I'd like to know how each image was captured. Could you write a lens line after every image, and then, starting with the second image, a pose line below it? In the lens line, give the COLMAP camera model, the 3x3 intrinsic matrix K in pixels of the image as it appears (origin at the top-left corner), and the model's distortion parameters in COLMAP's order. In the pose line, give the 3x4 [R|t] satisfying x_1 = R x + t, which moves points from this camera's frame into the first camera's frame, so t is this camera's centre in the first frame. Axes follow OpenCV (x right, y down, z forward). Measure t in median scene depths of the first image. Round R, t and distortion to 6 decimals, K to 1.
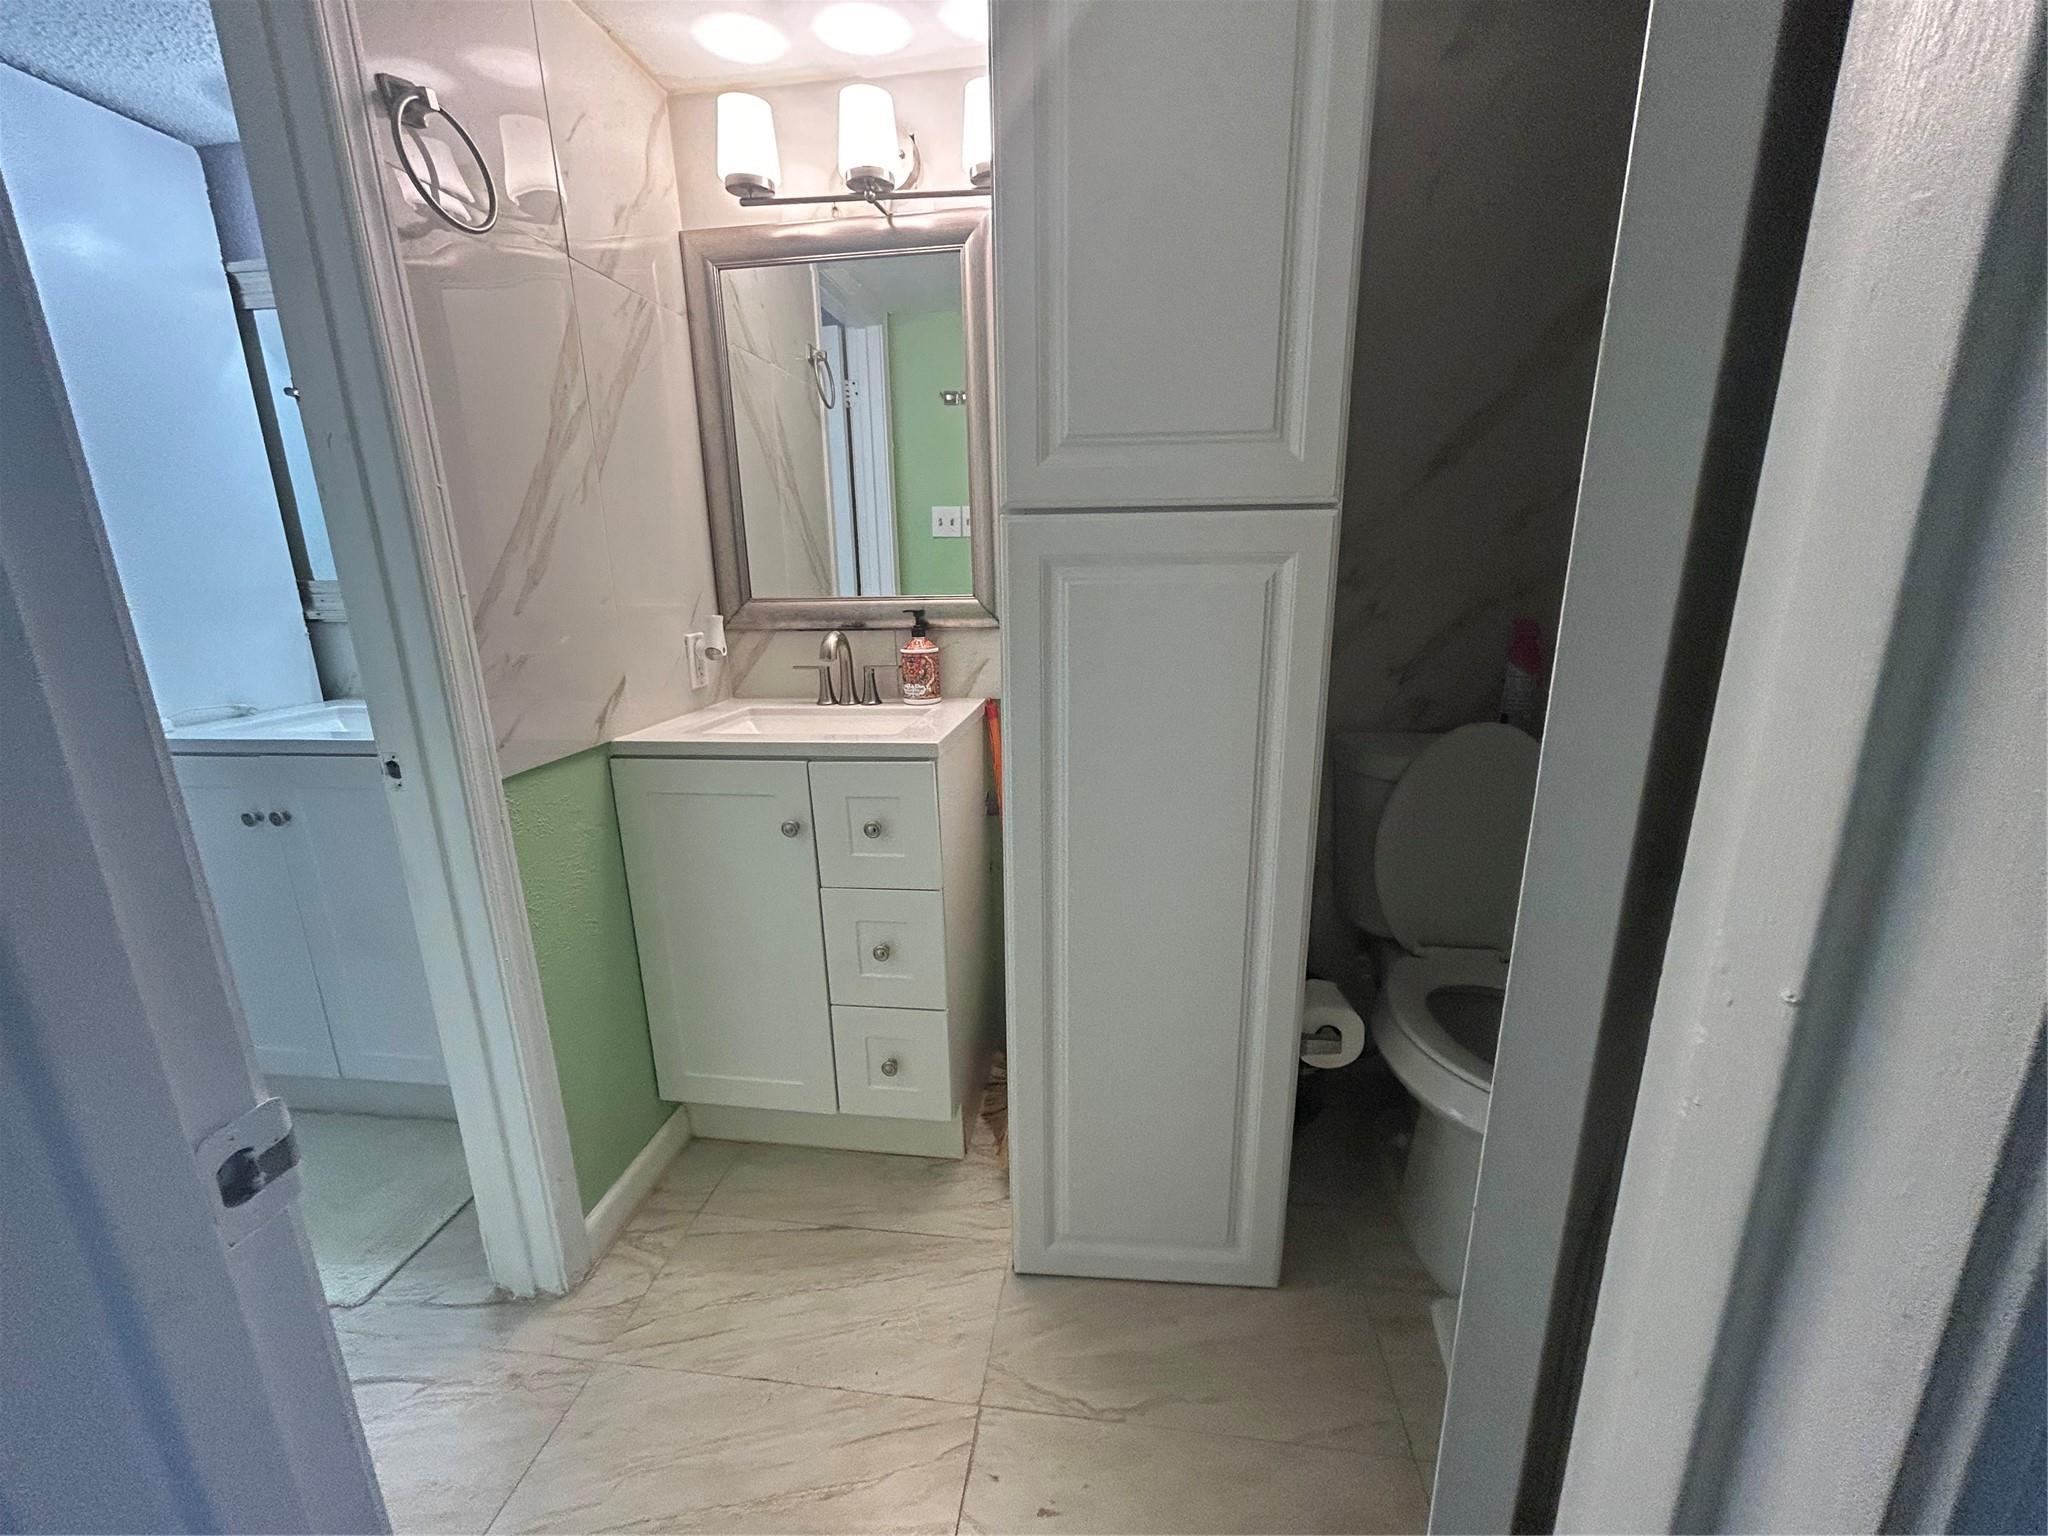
lens RADIAL K [[820.0, 0, 1031.8], [0, 820.0, 773.6], [0, 0, 1]] dist [0.002602, 0.000175]
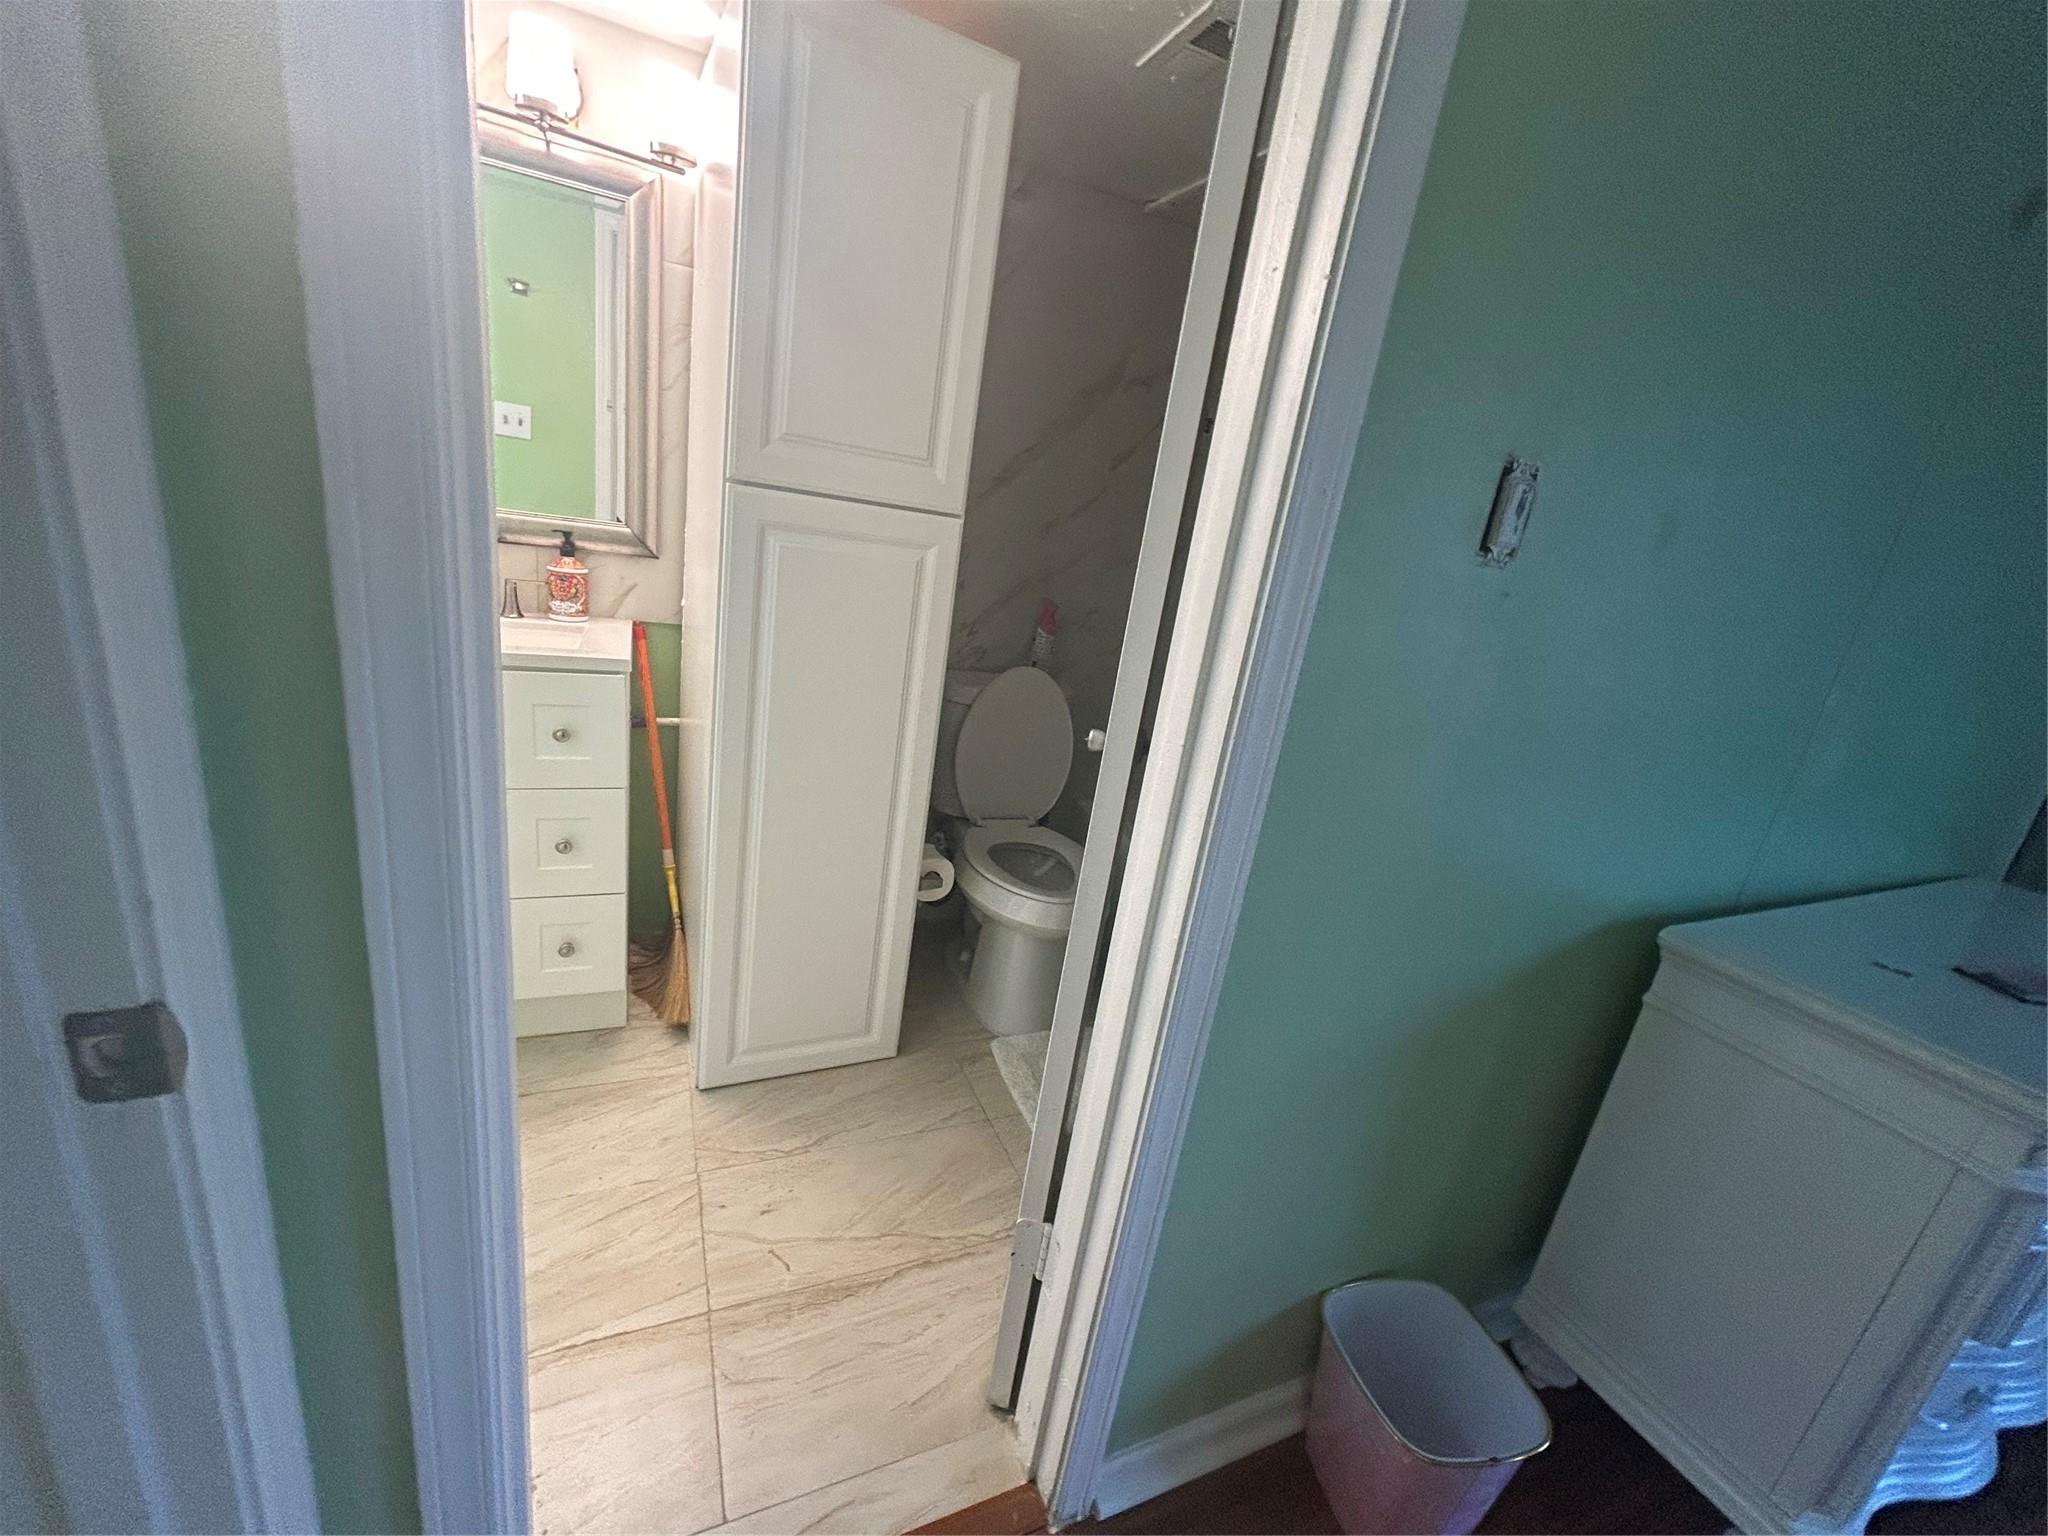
lens RADIAL K [[820.0, 0, 1022.5], [0, 820.0, 770.1], [0, 0, 1]] dist [0.002602, 0.000175]
pose [[0.844760, -0.014509, 0.534948, -0.239968], [-0.025972, 0.997343, 0.068064, 0.022500], [-0.534514, -0.071391, 0.842139, -0.250482]]
